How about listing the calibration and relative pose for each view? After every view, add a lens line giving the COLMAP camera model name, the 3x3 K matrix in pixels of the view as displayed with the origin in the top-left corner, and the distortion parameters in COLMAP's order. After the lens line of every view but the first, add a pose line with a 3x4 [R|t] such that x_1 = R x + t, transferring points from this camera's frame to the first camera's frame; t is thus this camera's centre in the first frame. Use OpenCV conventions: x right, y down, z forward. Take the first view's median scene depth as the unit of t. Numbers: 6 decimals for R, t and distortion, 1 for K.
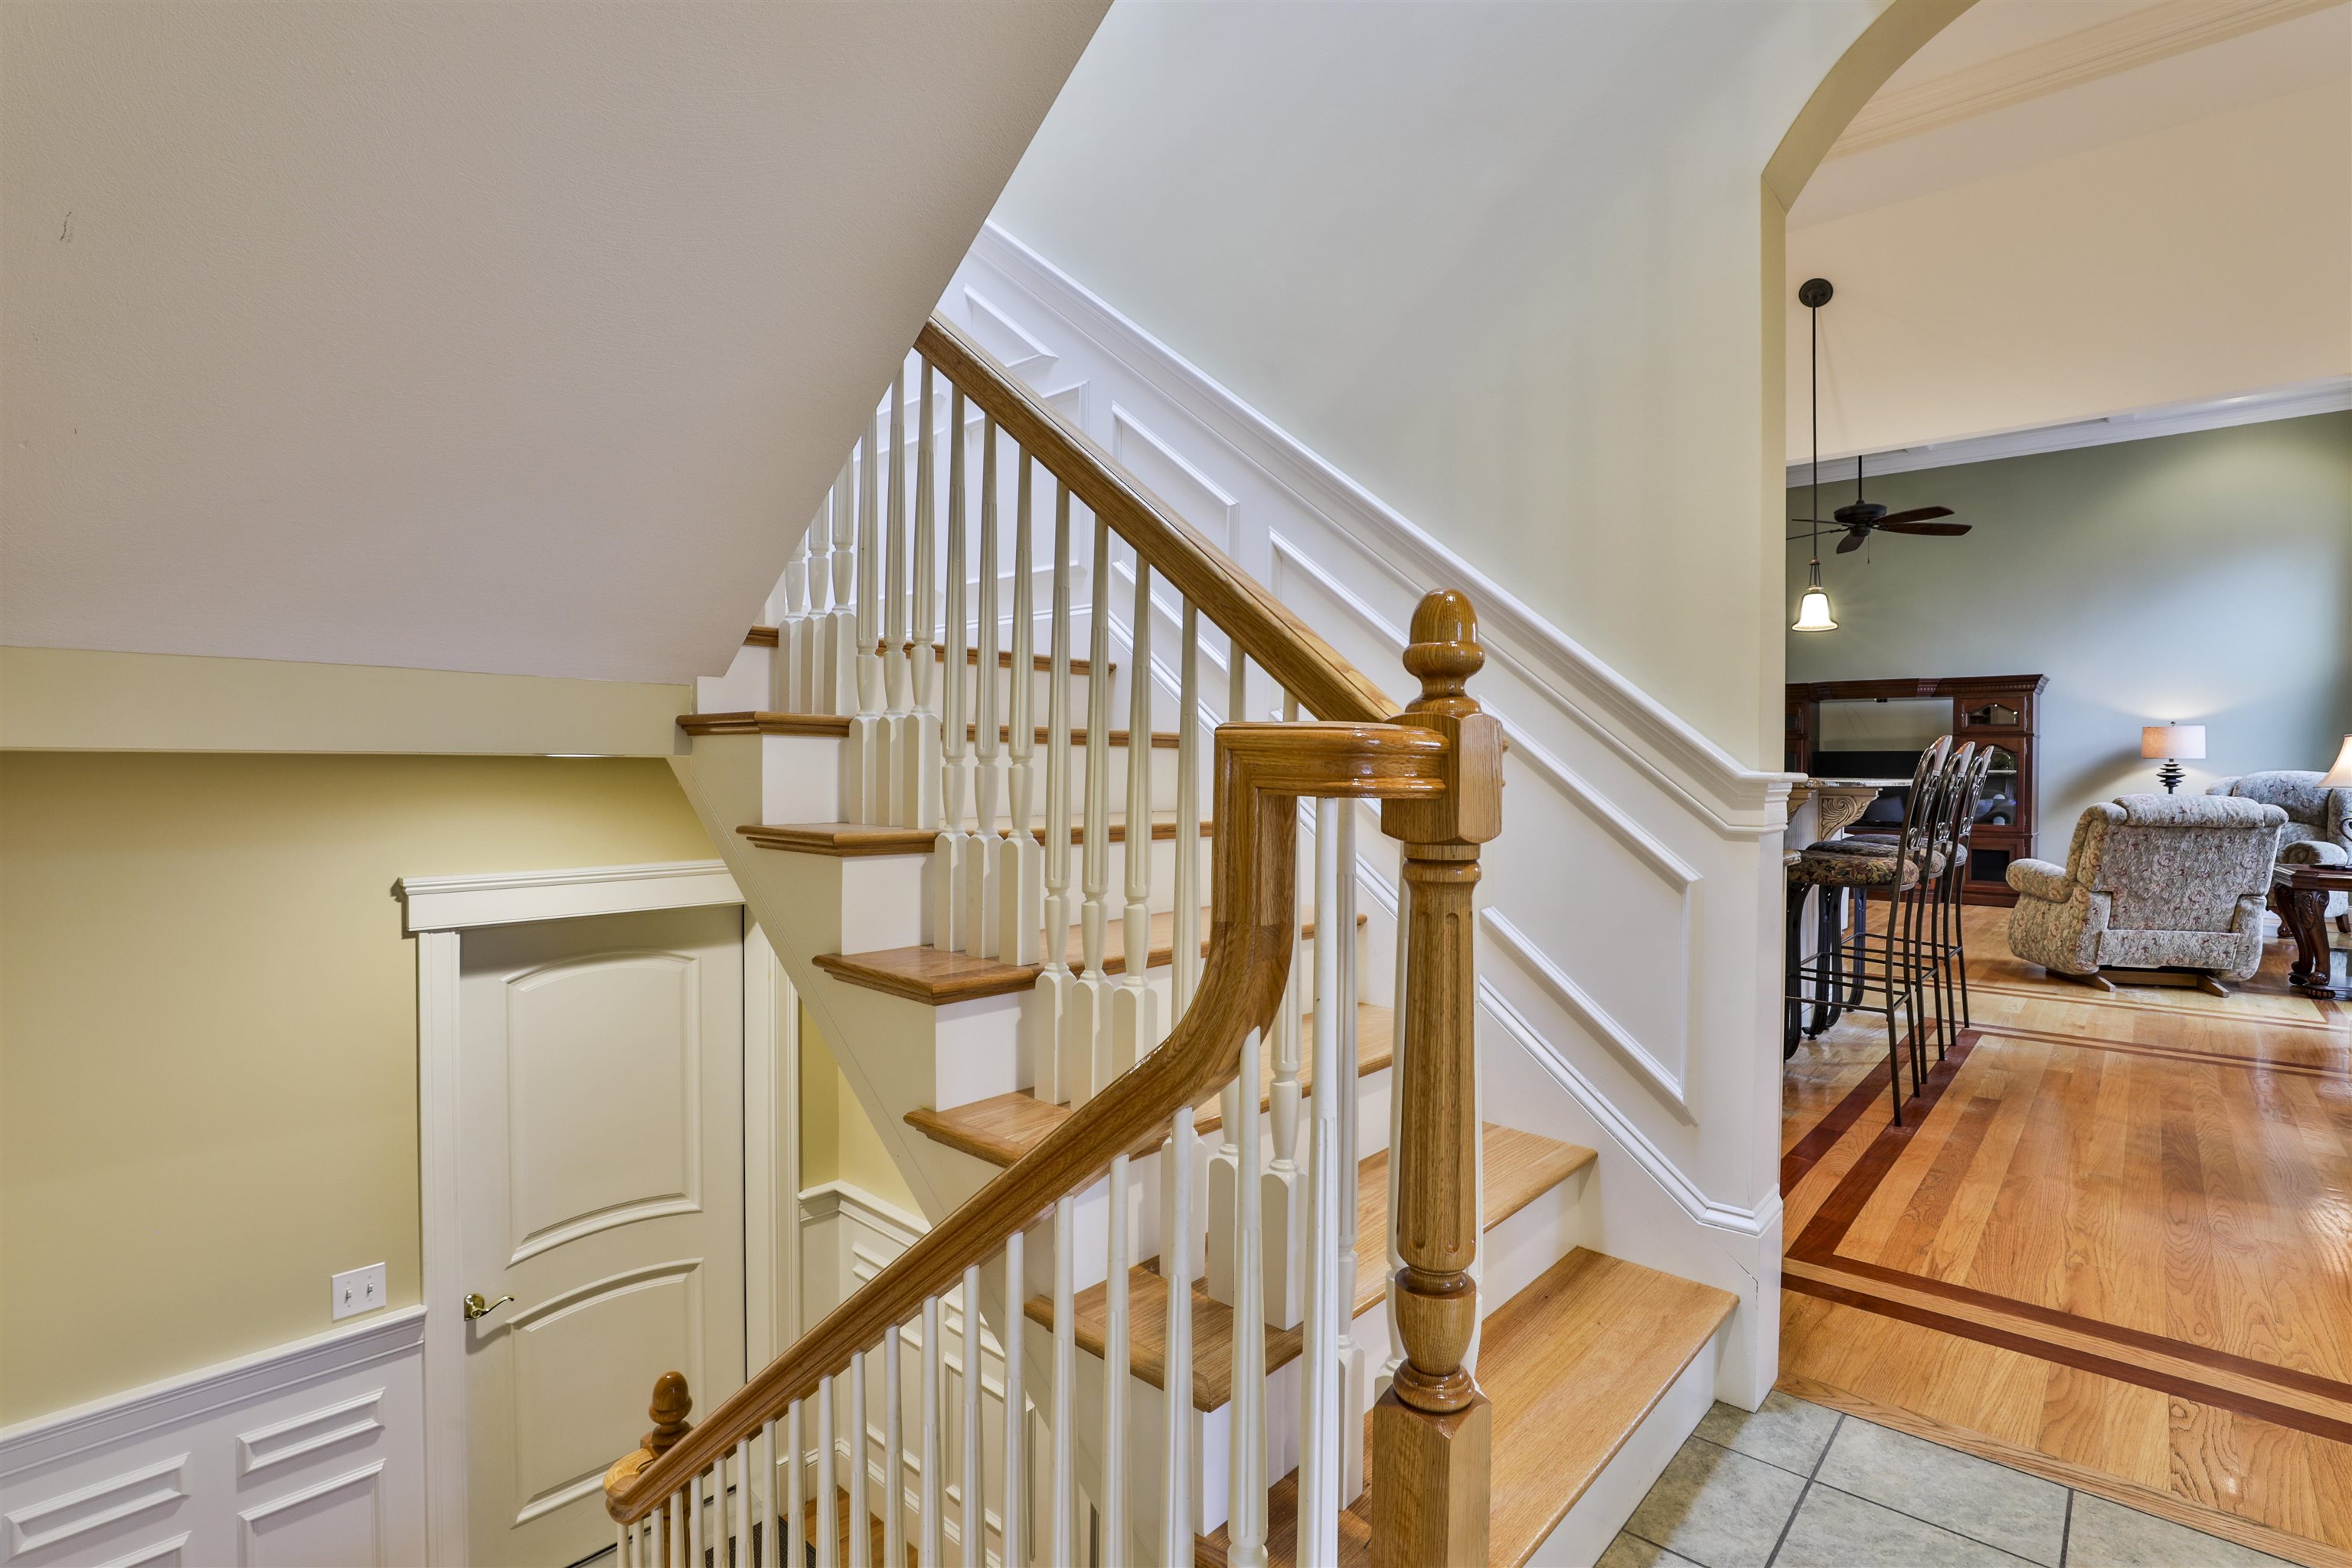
lens RADIAL K [[1095.0, 0, 1177.4], [0, 1095.0, 774.7], [0, 0, 1]] dist [-0.022386, 0.003834]
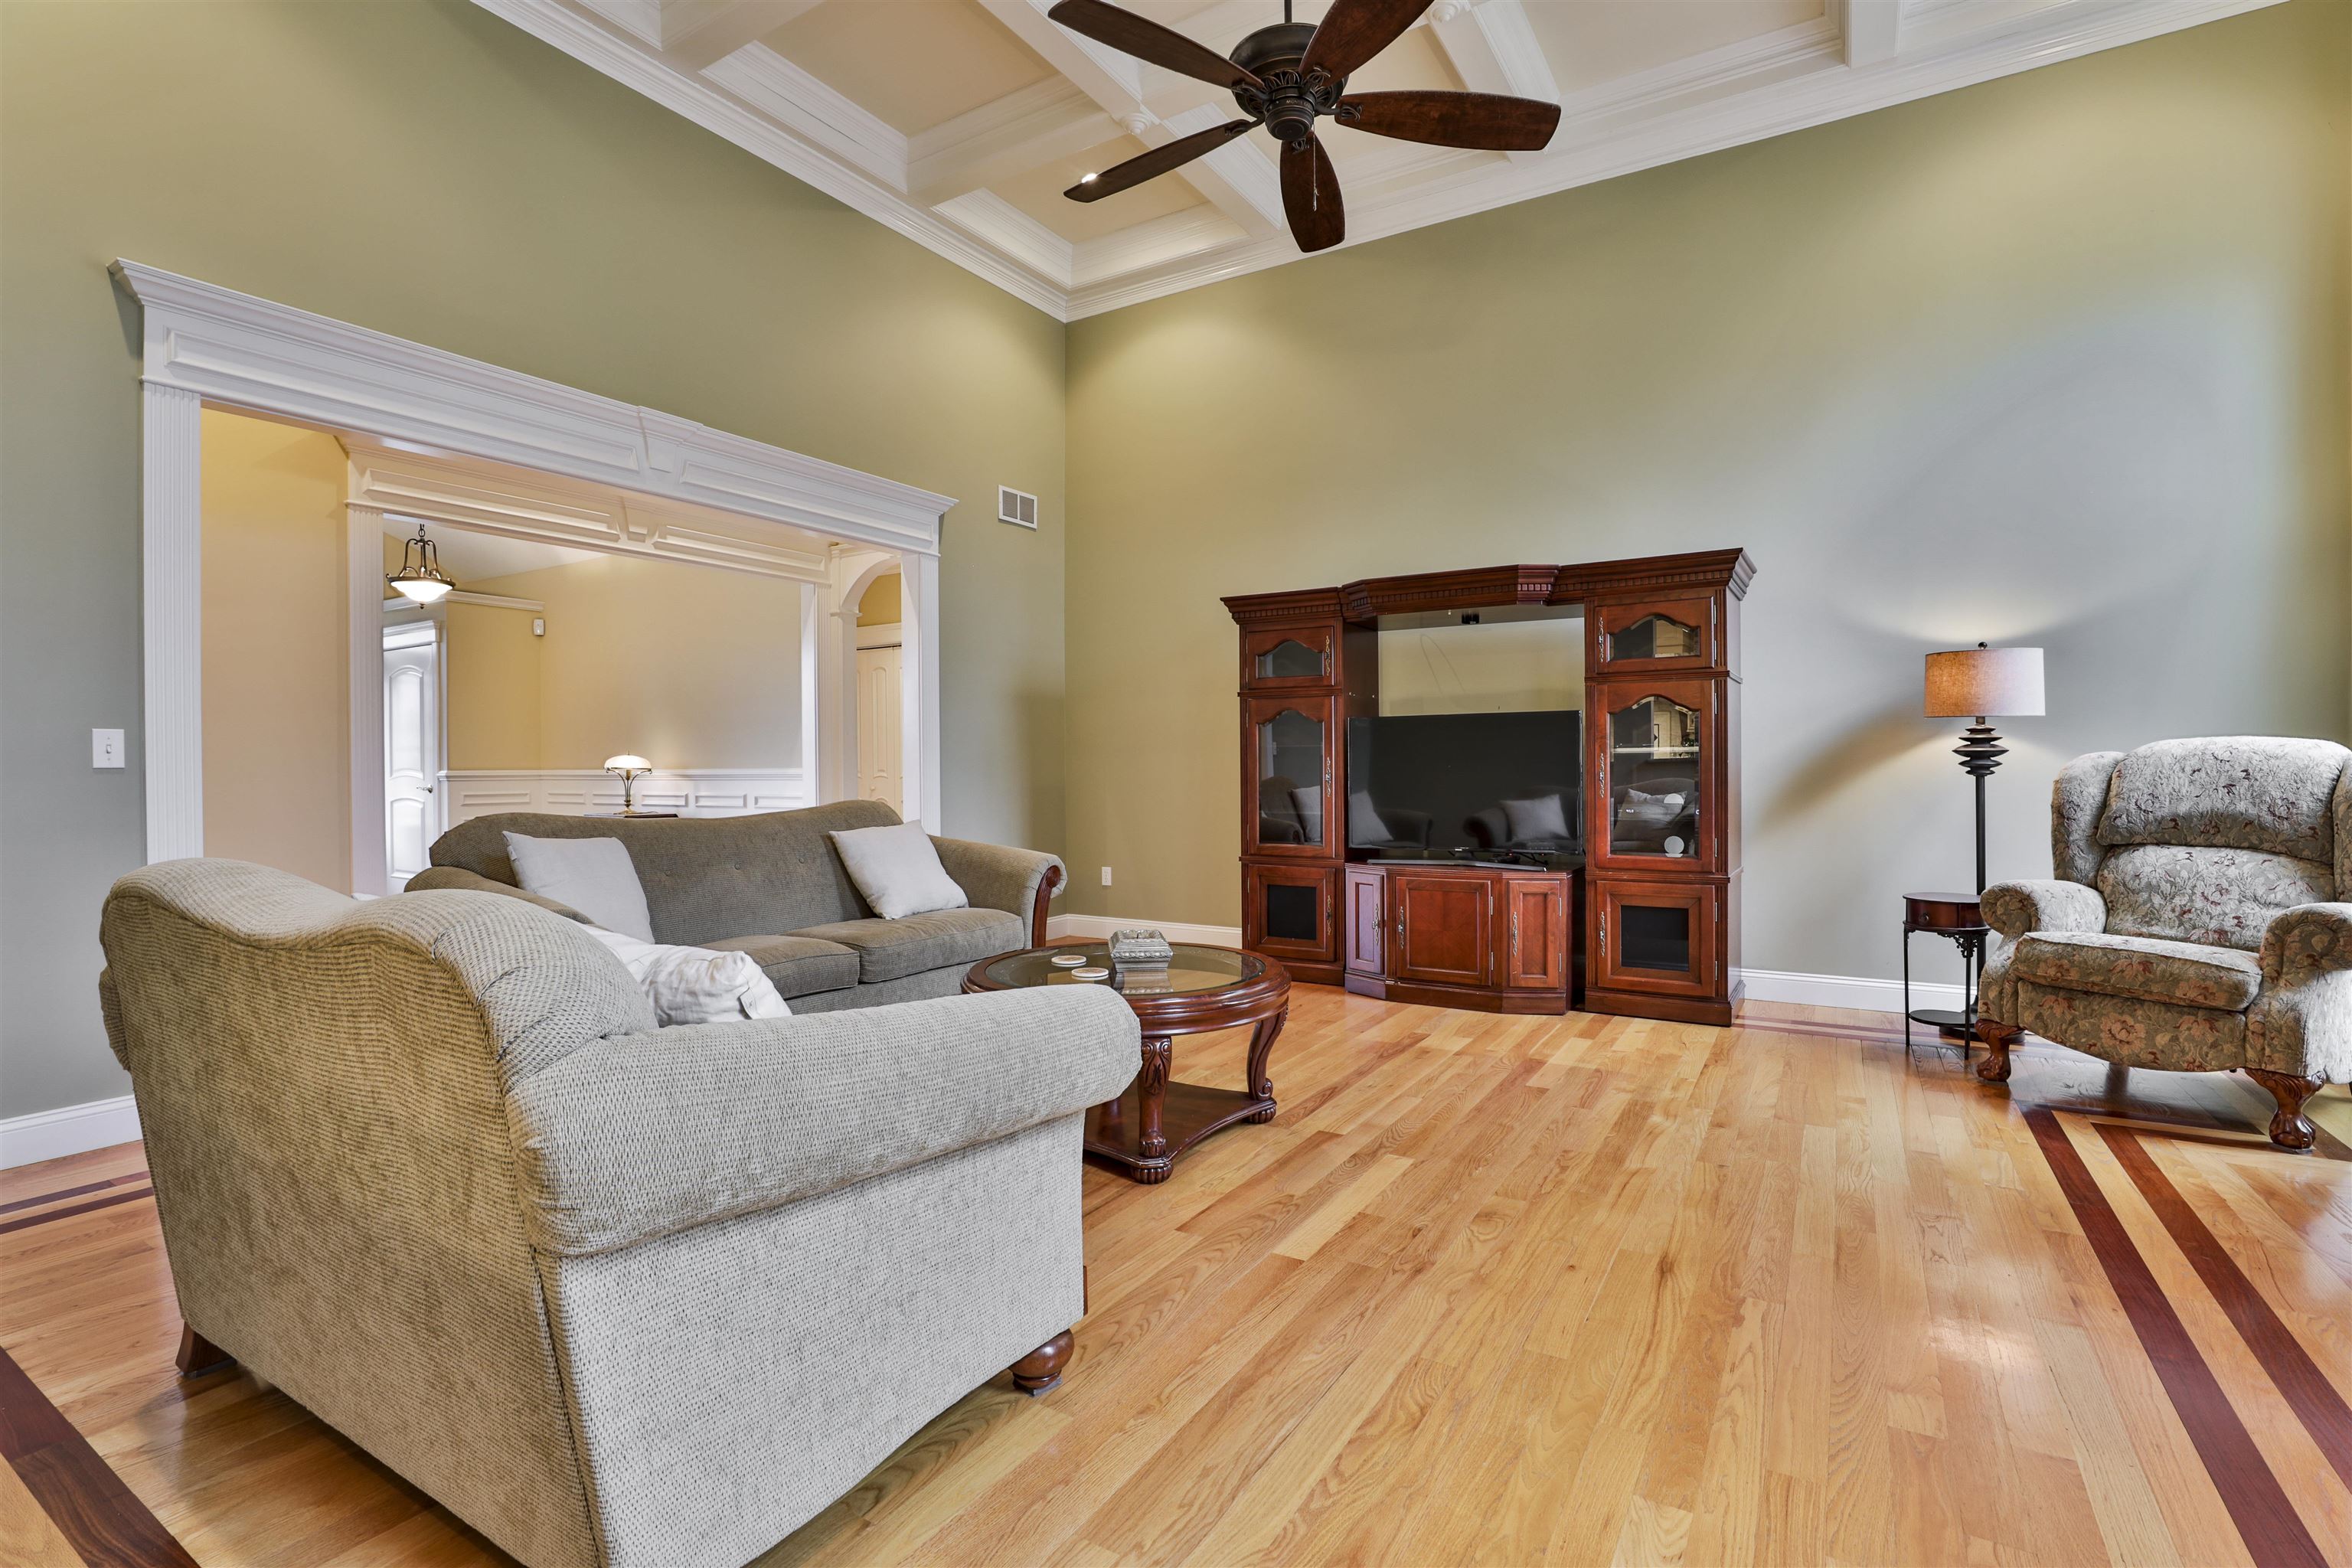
lens RADIAL K [[1095.0, 0, 1163.9], [0, 1095.0, 764.6], [0, 0, 1]] dist [-0.022386, 0.003834]
pose [[0.984991, -0.016749, 0.171791, 0.718140], [0.017696, 0.999835, -0.003986, 0.002903], [-0.171696, 0.006966, 0.985125, 0.881748]]
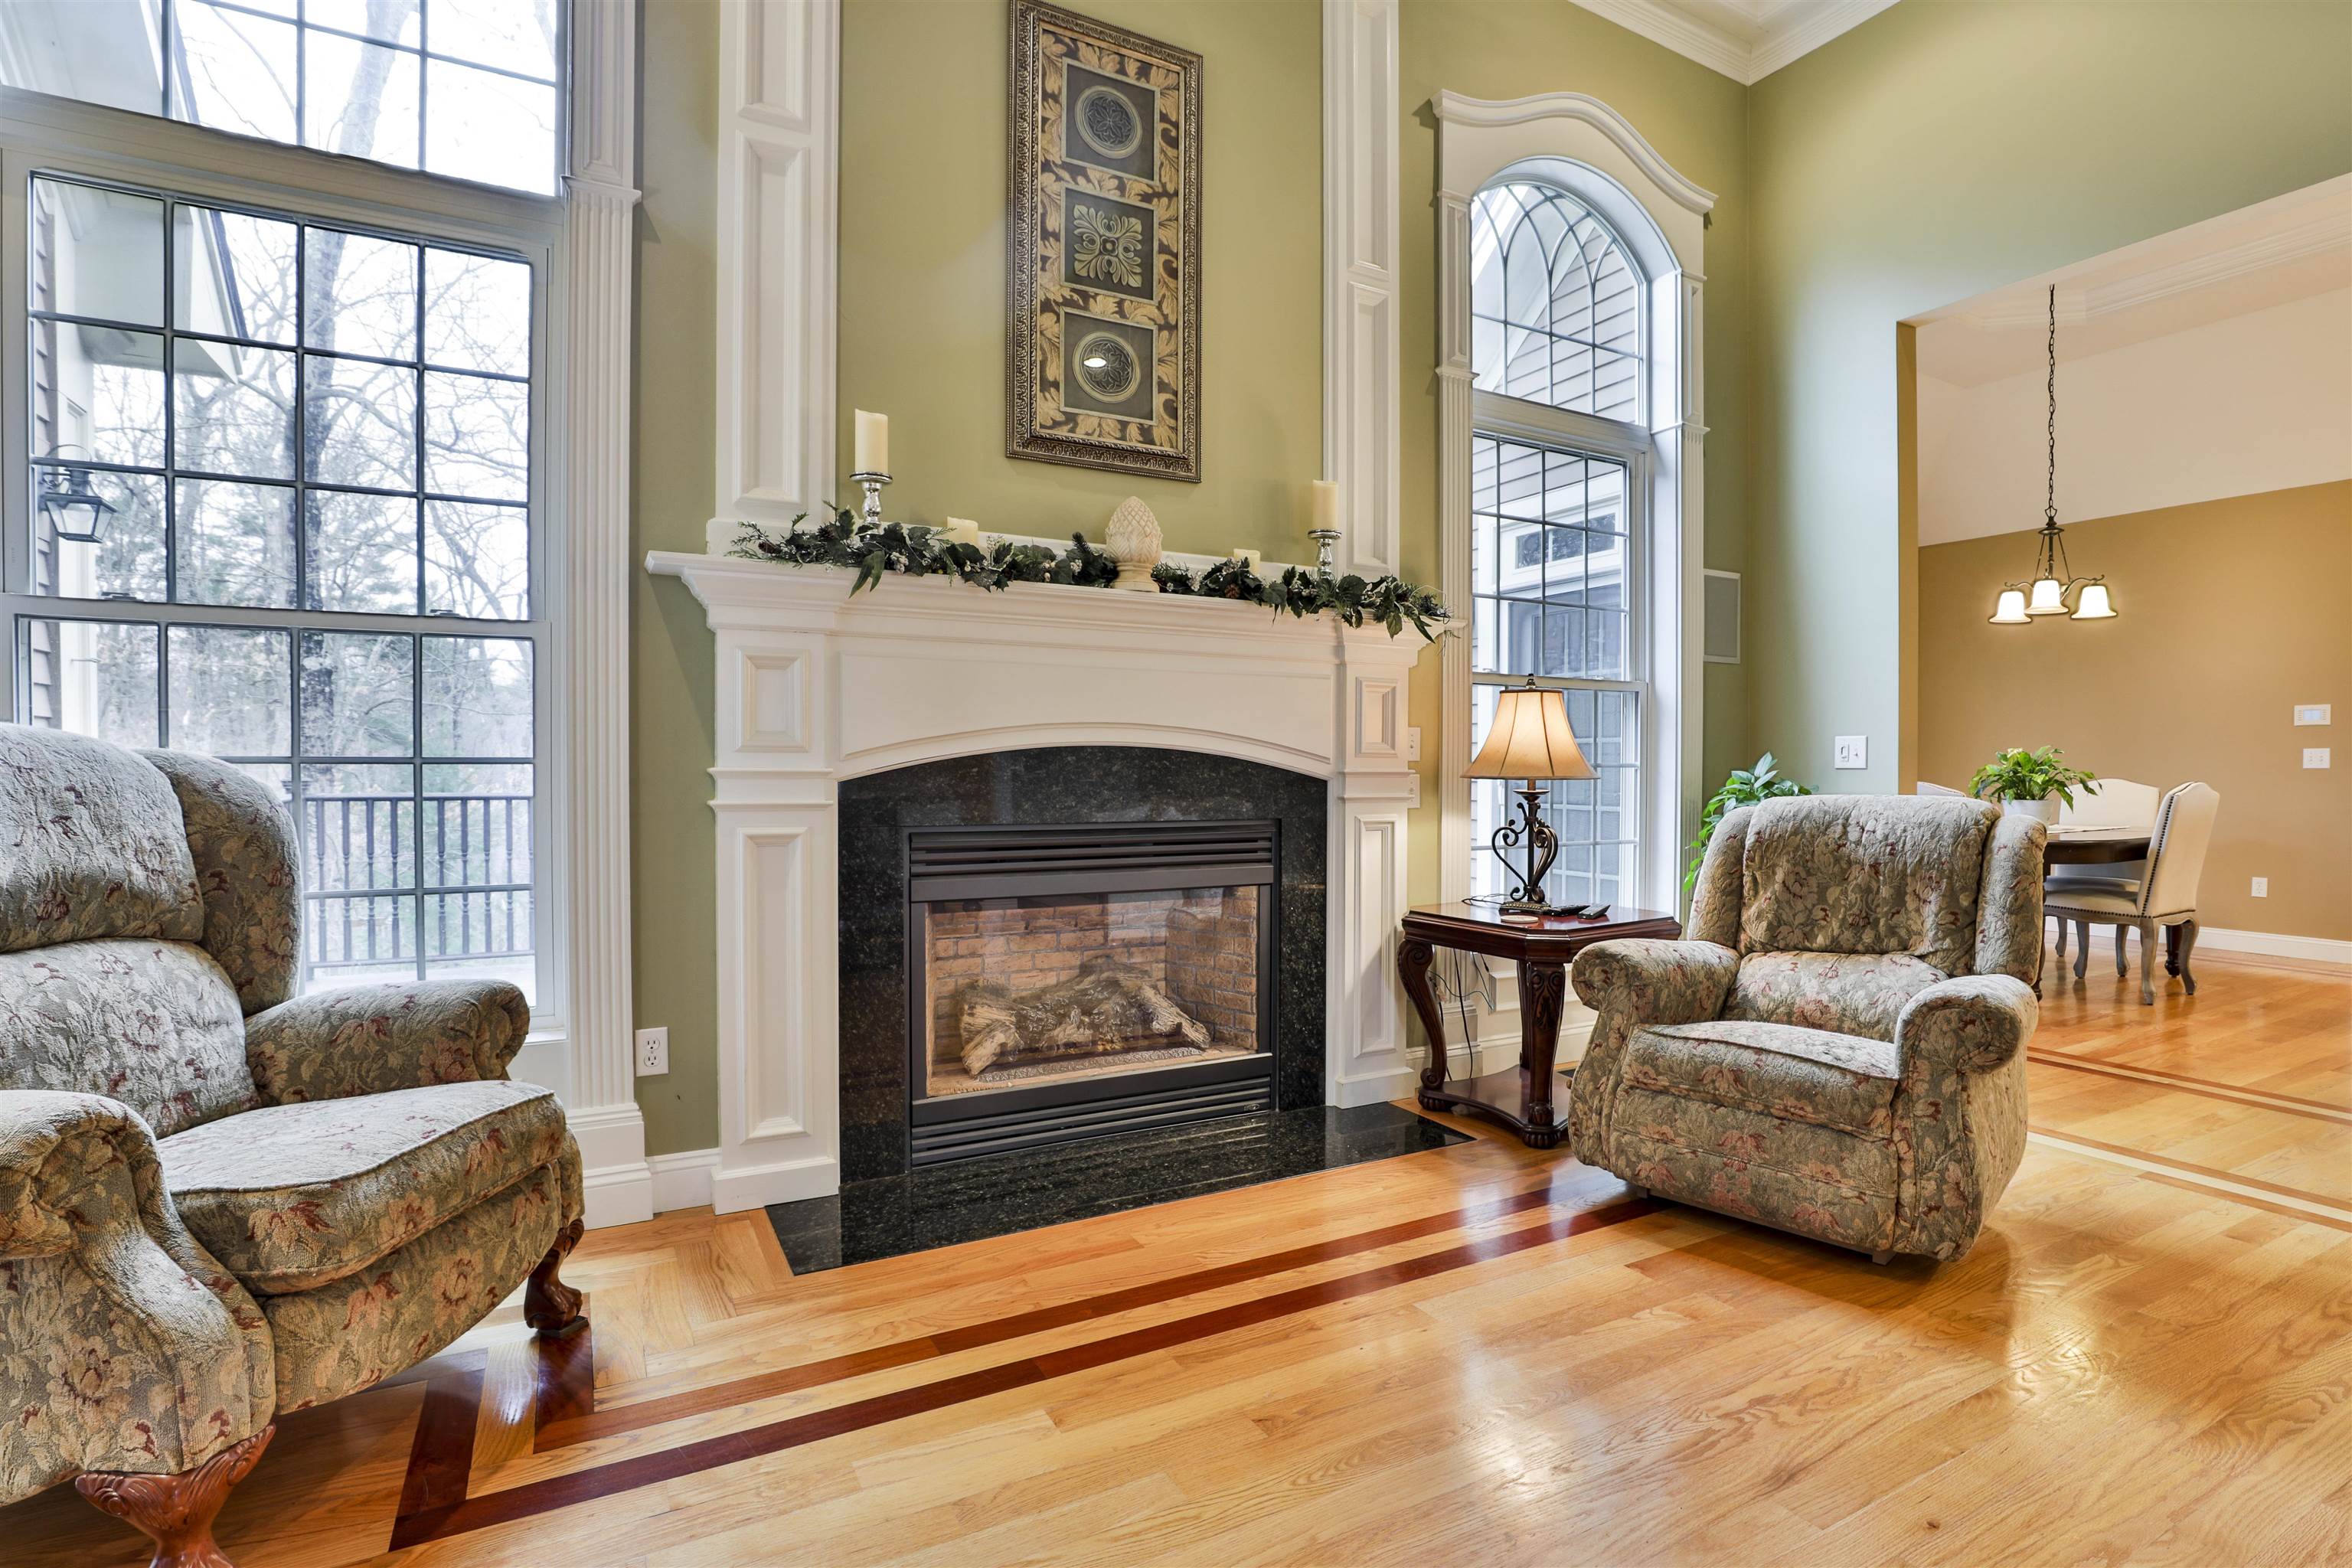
lens RADIAL K [[1095.0, 0, 1174.3], [0, 1095.0, 795.1], [0, 0, 1]] dist [-0.022386, 0.003834]
pose [[-0.941791, -0.018704, 0.335678, 1.026295], [-0.010707, 0.999613, 0.025659, 0.005616], [-0.336028, 0.020571, -0.941627, 1.566535]]
